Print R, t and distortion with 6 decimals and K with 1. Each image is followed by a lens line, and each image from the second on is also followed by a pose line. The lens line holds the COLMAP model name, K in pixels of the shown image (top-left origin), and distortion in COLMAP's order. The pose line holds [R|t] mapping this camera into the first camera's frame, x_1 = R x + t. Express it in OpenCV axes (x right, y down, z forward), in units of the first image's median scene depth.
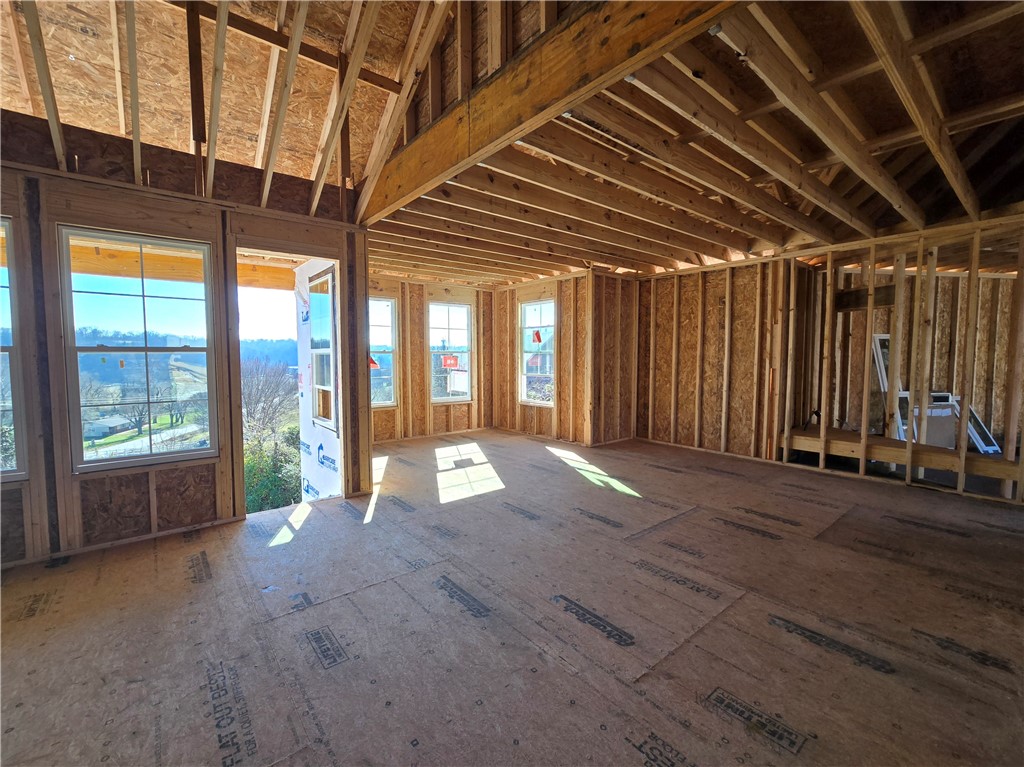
lens RADIAL K [[422.1, 0, 499.6], [0, 422.1, 381.0], [0, 0, 1]] dist [-0.009825, 0.002162]
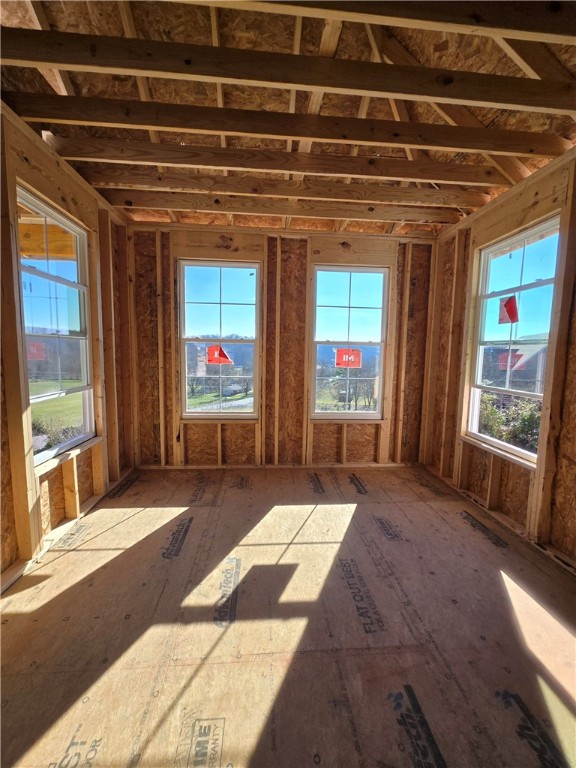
lens RADIAL K [[316.6, 0, 290.7], [0, 316.6, 385.4], [0, 0, 1]] dist [-0.009825, 0.002162]
pose [[0.838101, 0.076111, -0.540180, 0.016538], [-0.054549, 0.996949, 0.055835, -0.005604], [0.542782, -0.017329, 0.839695, 0.115995]]
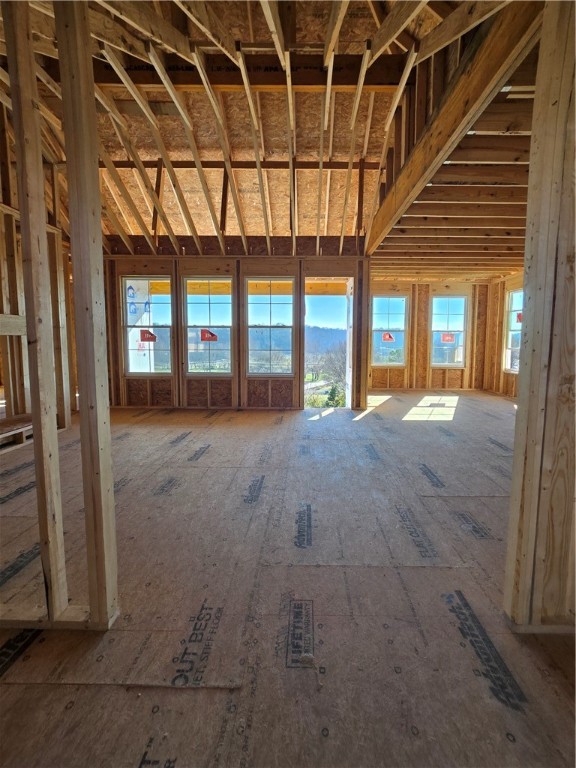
lens RADIAL K [[316.6, 0, 315.0], [0, 316.6, 366.0], [0, 0, 1]] dist [-0.009825, 0.002162]
pose [[0.790014, 0.059647, -0.610180, 0.038293], [-0.045873, 0.998217, 0.038186, 0.005644], [0.611370, -0.002177, 0.791342, -0.019924]]
